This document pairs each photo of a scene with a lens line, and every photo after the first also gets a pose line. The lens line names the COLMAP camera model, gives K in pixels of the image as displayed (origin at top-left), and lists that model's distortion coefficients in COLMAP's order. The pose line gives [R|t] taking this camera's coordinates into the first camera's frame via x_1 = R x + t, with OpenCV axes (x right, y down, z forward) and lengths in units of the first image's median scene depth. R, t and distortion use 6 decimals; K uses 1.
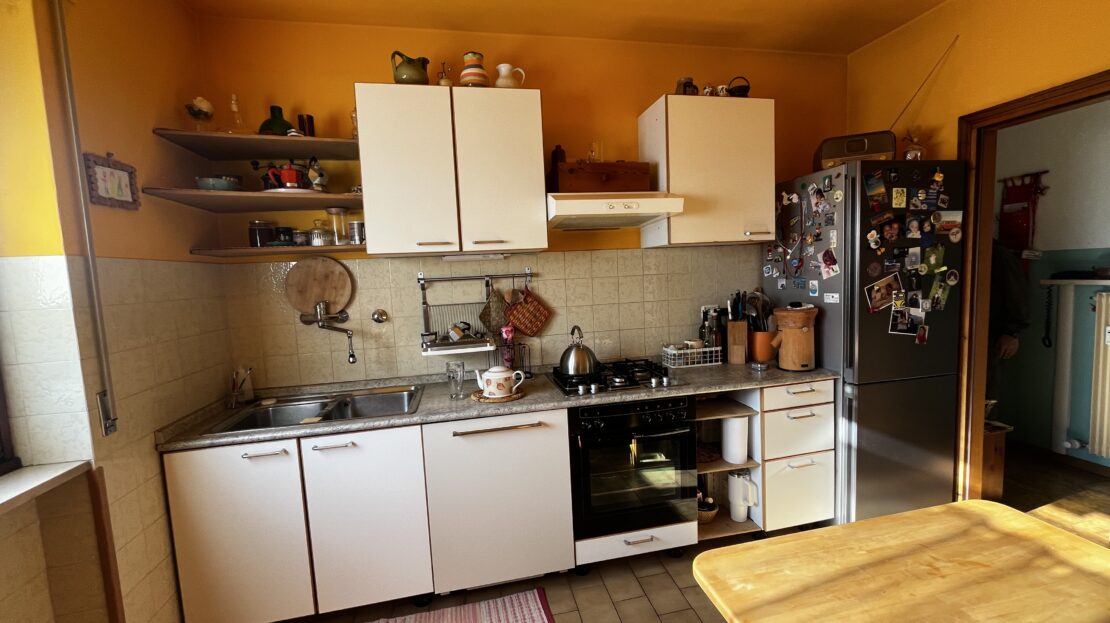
lens RADIAL K [[445.5, 0, 555.0], [0, 445.5, 311.5], [0, 0, 1]] dist [-0.001885, -0.000594]
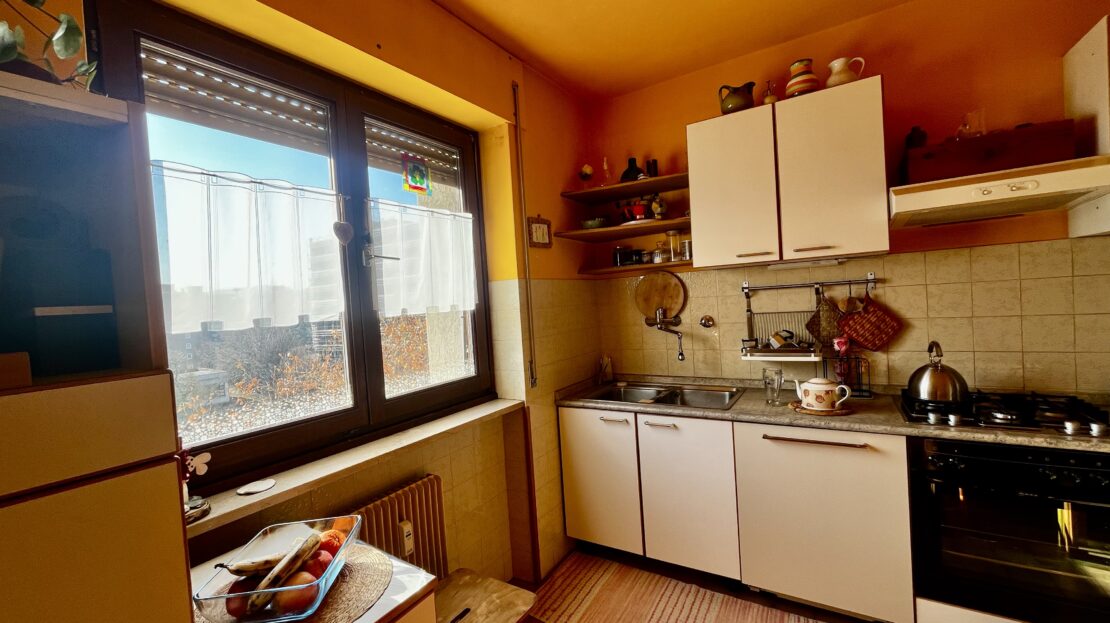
lens RADIAL K [[445.5, 0, 555.0], [0, 445.5, 311.5], [0, 0, 1]] dist [-0.001885, -0.000594]
pose [[0.719805, 0.018524, -0.693929, 0.123970], [-0.030334, 0.999528, -0.004784, 0.002159], [0.693513, 0.024493, 0.720028, -0.086547]]
